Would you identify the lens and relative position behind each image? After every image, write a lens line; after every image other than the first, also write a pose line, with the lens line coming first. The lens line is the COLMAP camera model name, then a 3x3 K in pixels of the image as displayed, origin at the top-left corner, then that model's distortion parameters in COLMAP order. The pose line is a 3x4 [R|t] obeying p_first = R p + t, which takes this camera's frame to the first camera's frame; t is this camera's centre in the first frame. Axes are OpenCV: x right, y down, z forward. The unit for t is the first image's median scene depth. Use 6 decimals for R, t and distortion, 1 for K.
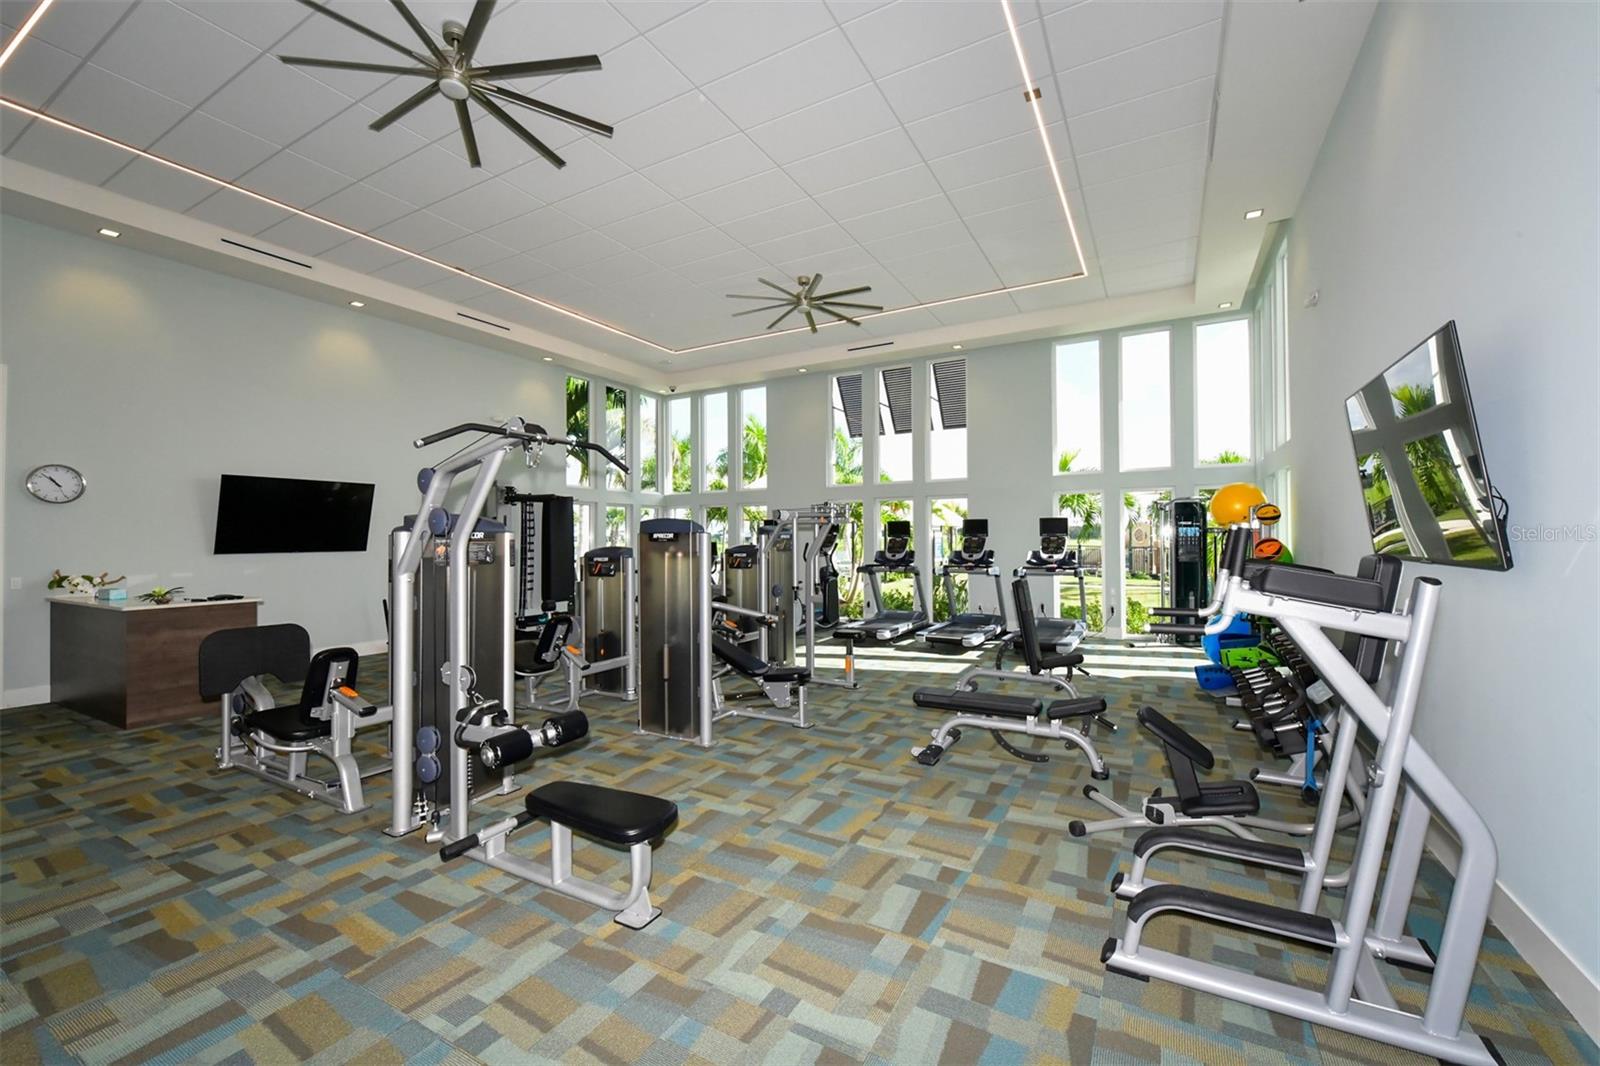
lens RADIAL K [[647.4, 0, 800.0], [0, 647.4, 533.0], [0, 0, 1]] dist [-0.008256, 0.000132]
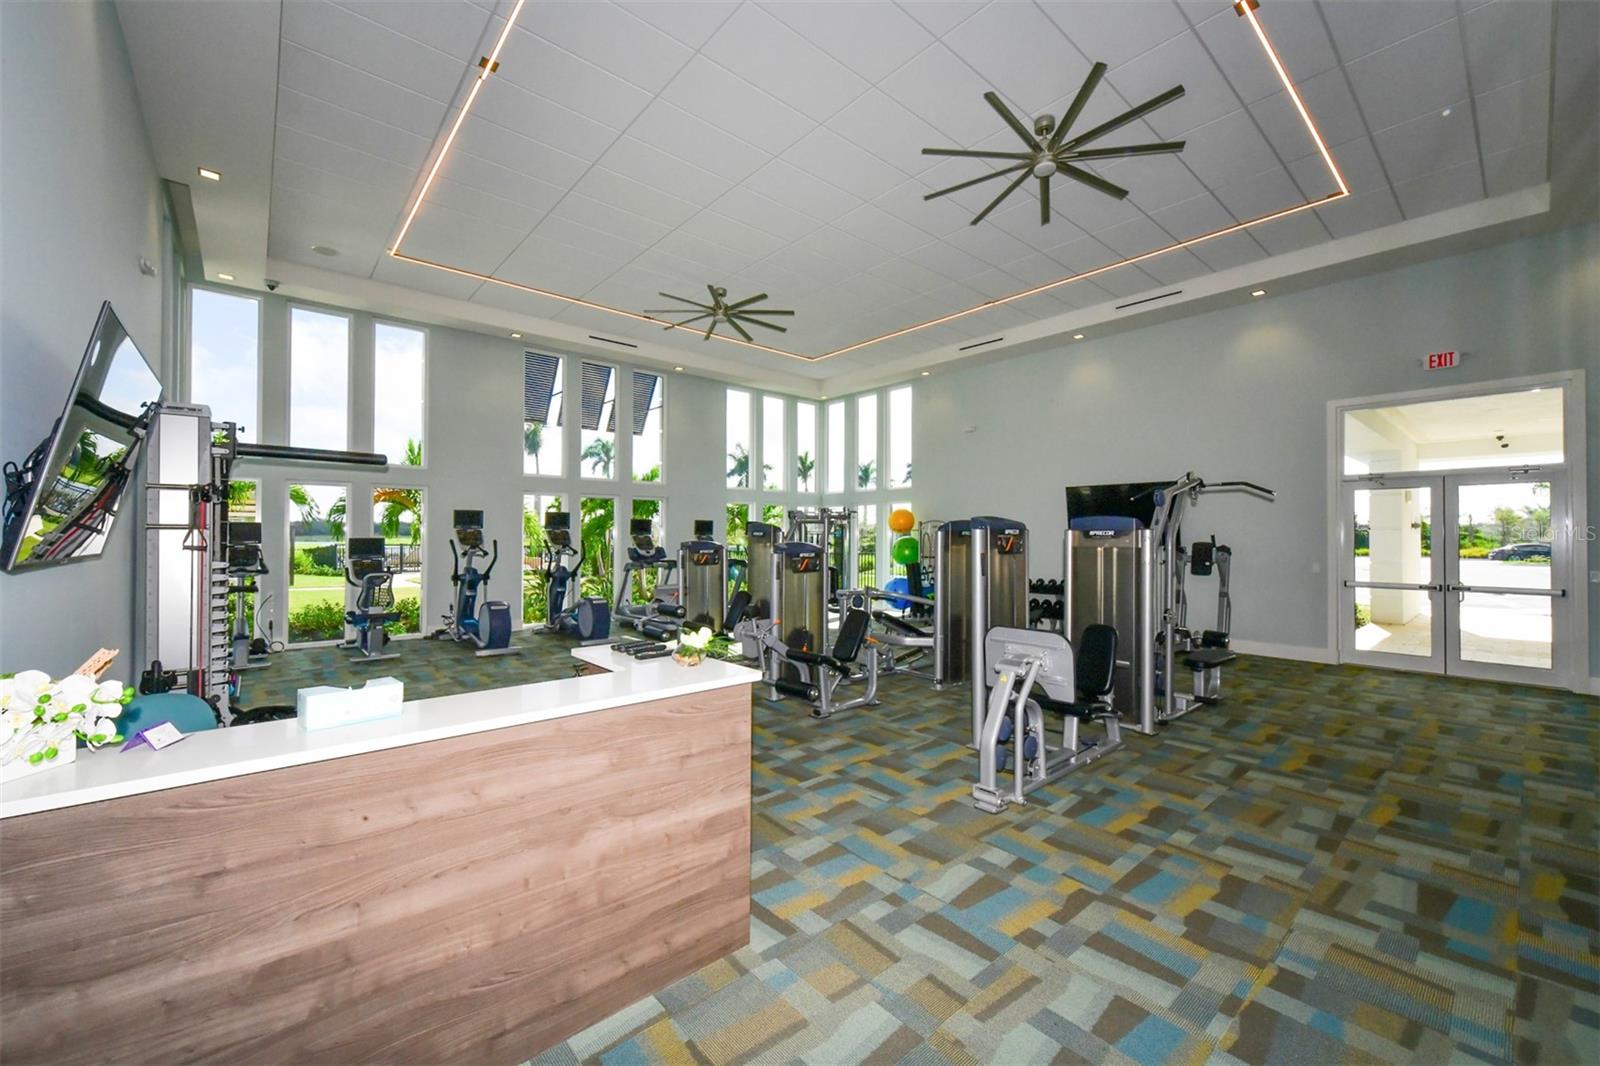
lens RADIAL K [[644.8, 0, 800.0], [0, 644.8, 533.0], [0, 0, 1]] dist [0.002212, -0.000350]
pose [[0.337049, 0.012900, 0.941399, -0.861596], [-0.013057, 0.999874, -0.009027, 0.011636], [-0.941397, -0.009249, 0.337175, 0.475265]]
